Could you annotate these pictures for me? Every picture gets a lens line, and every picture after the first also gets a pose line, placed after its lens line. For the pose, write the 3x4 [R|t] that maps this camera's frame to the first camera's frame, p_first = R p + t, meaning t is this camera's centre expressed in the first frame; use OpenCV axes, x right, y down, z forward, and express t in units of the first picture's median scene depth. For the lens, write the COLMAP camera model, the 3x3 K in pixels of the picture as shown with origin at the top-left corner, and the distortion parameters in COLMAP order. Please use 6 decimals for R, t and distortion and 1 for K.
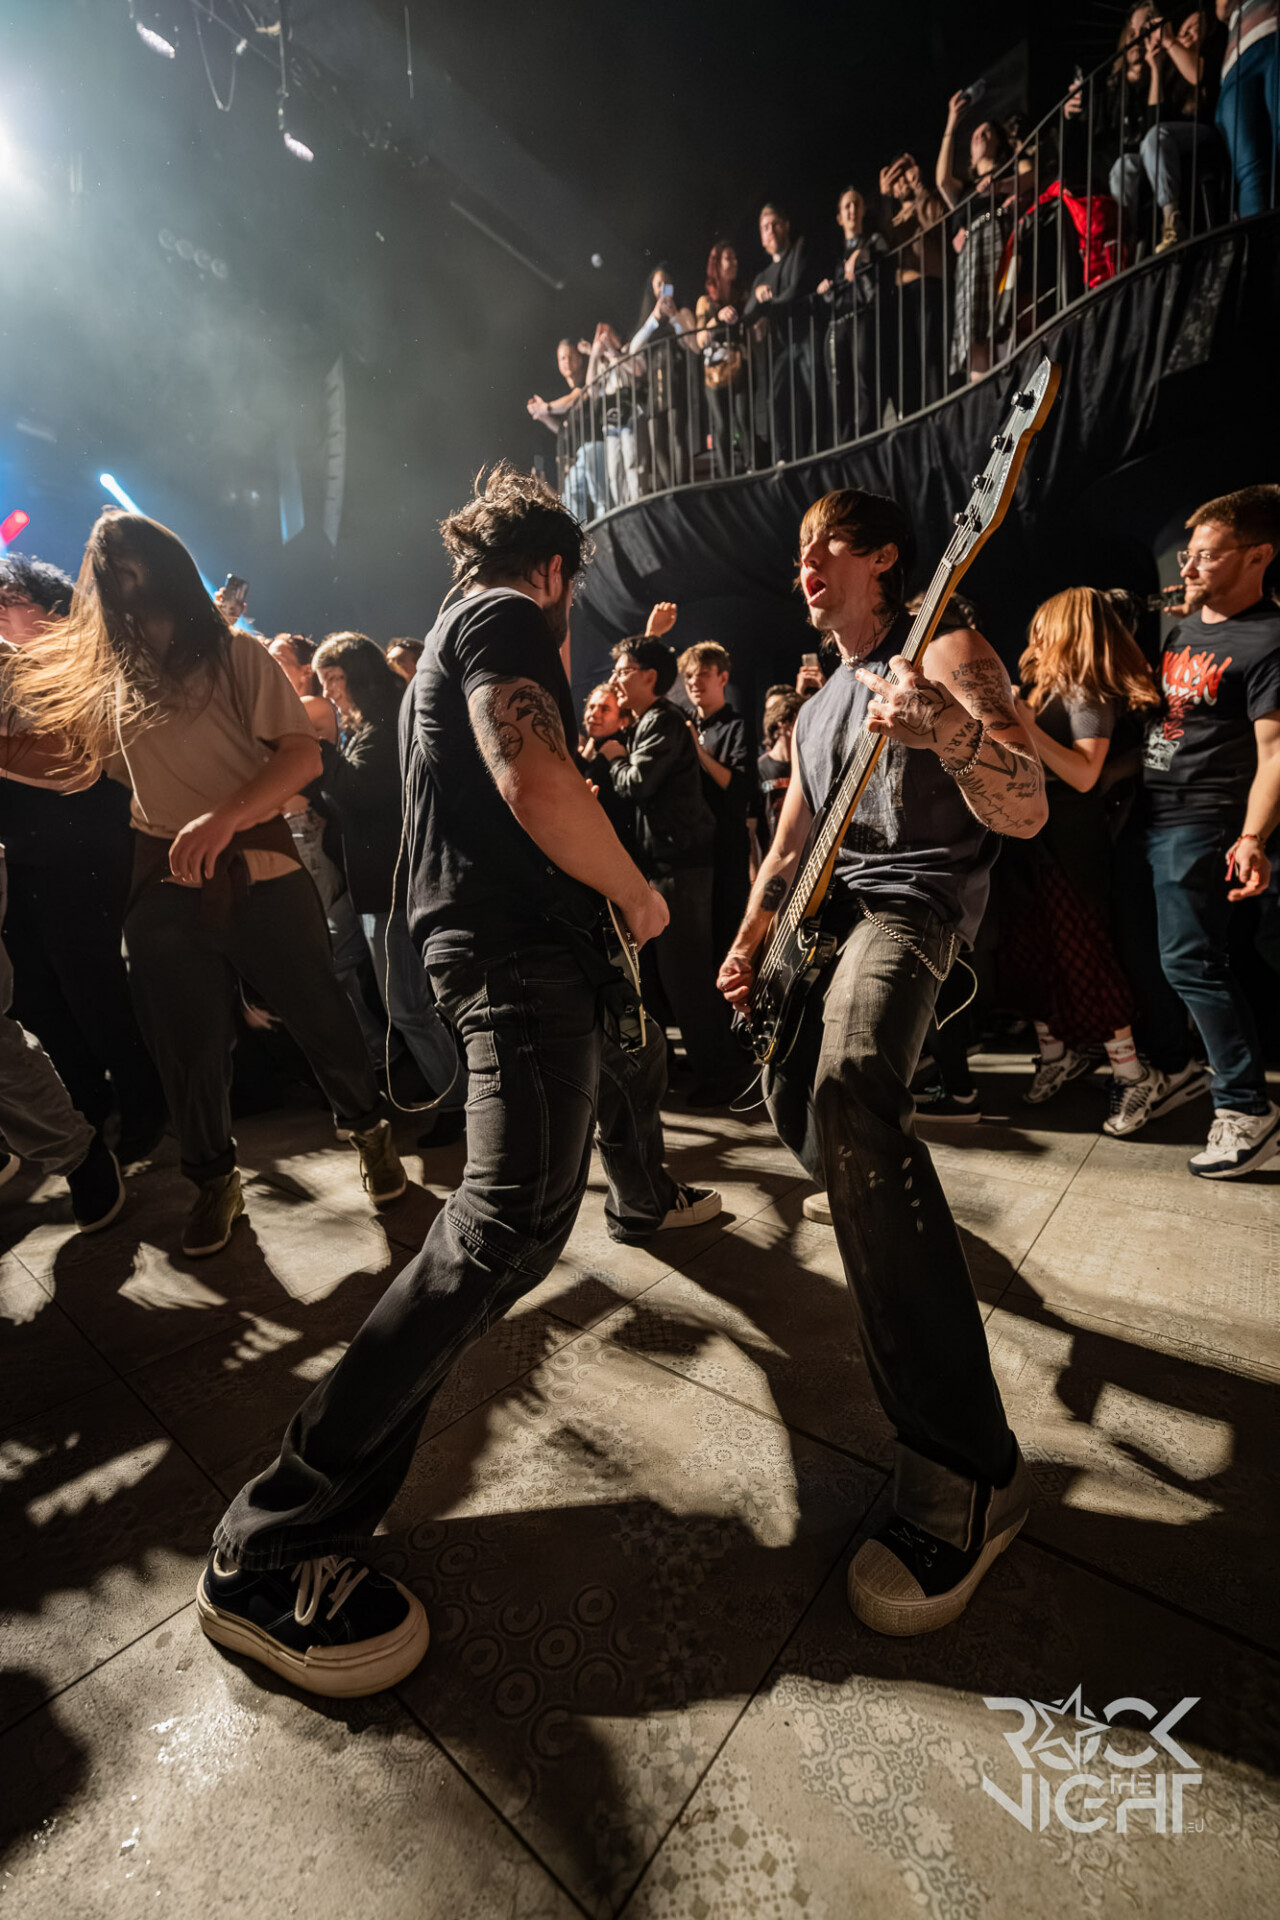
lens RADIAL K [[756.0, 0, 635.9], [0, 756.0, 961.4], [0, 0, 1]] dist [-0.006500, -0.000231]
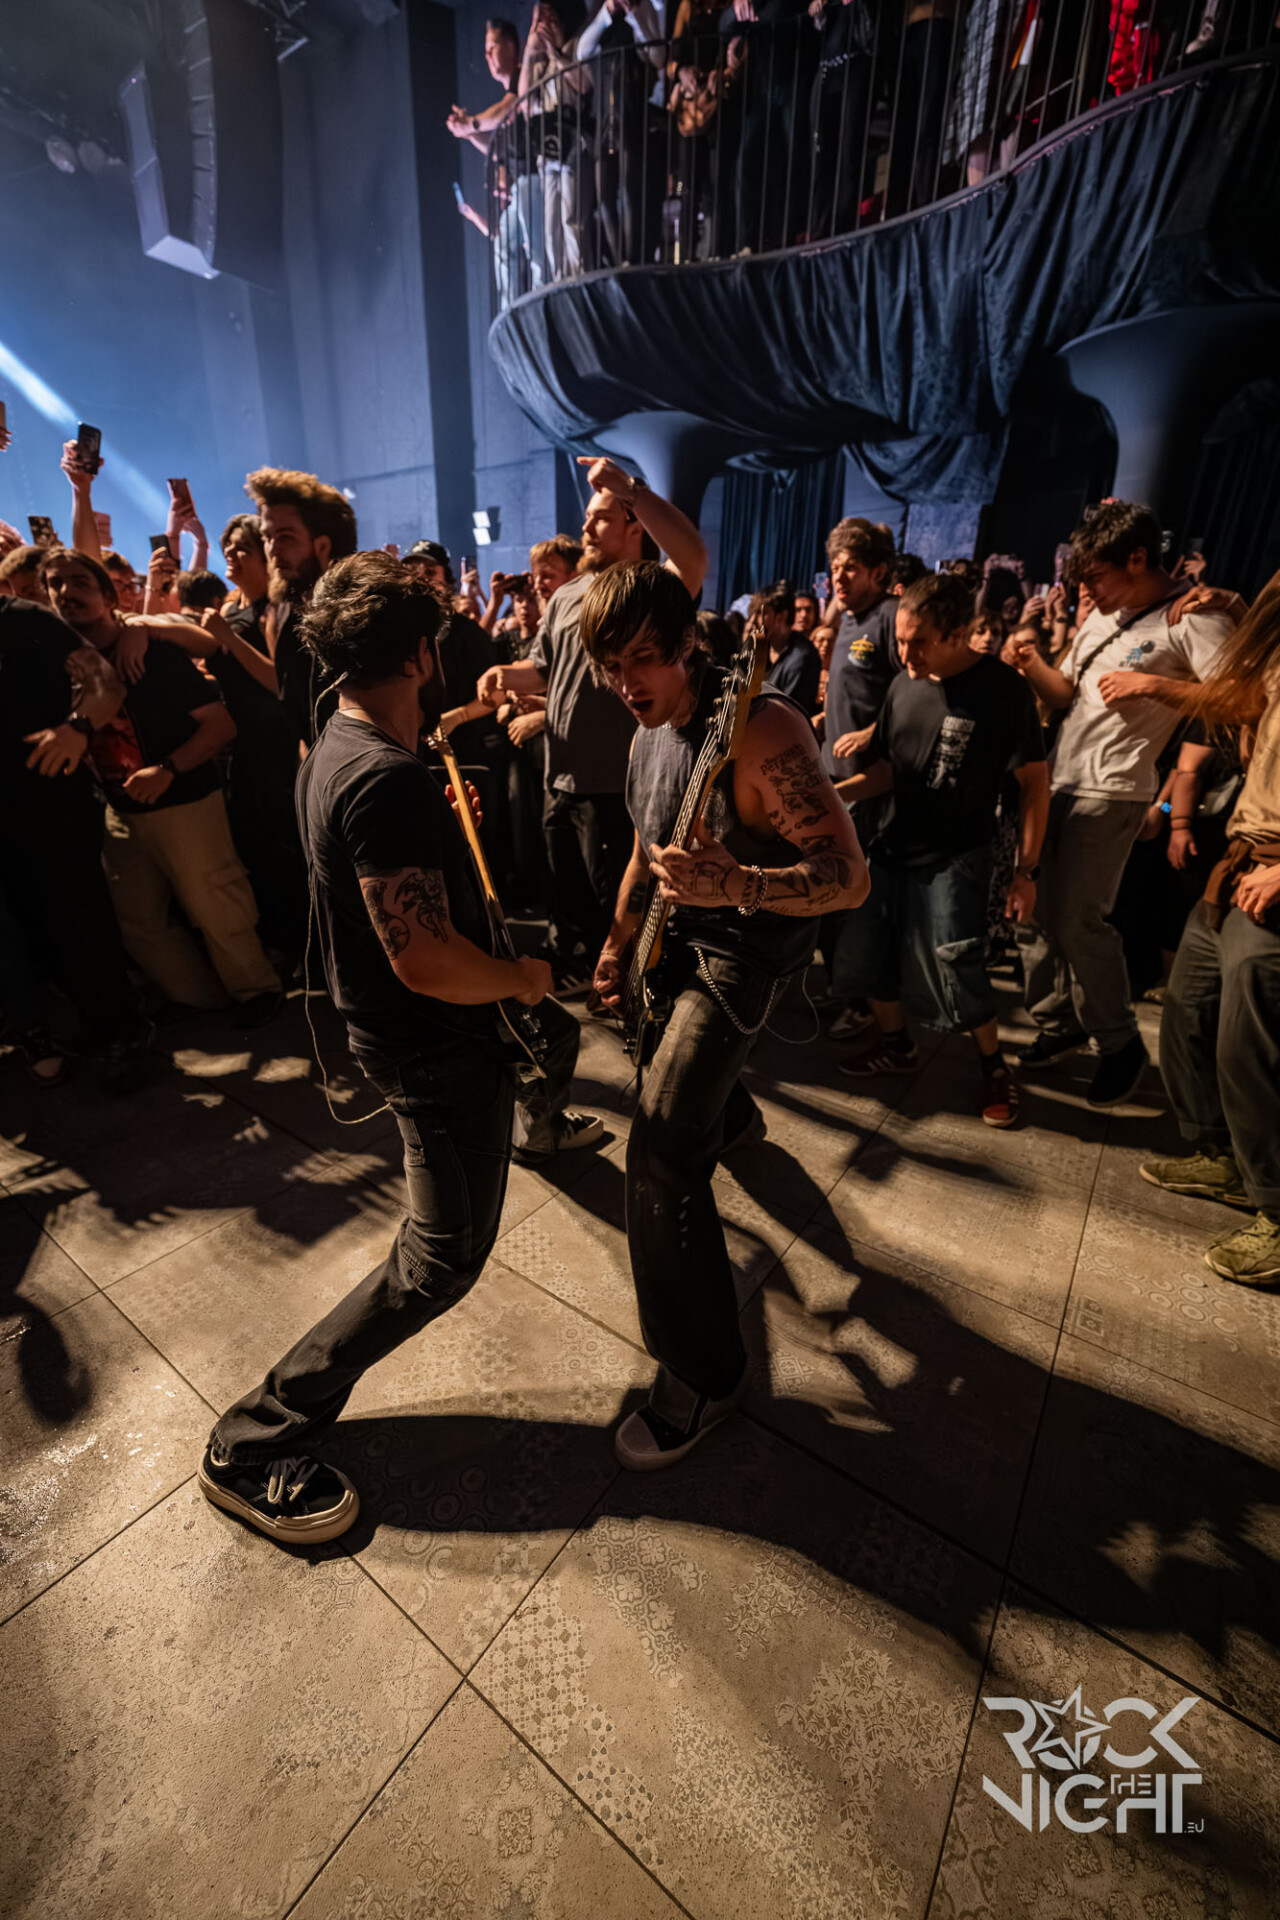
lens RADIAL K [[756.0, 0, 639.2], [0, 756.0, 957.3], [0, 0, 1]] dist [-0.006500, -0.000231]
pose [[0.994912, 0.033846, 0.094895, 0.024595], [-0.058198, 0.961913, 0.267088, -0.143694], [-0.082241, -0.271252, 0.958988, -0.046124]]
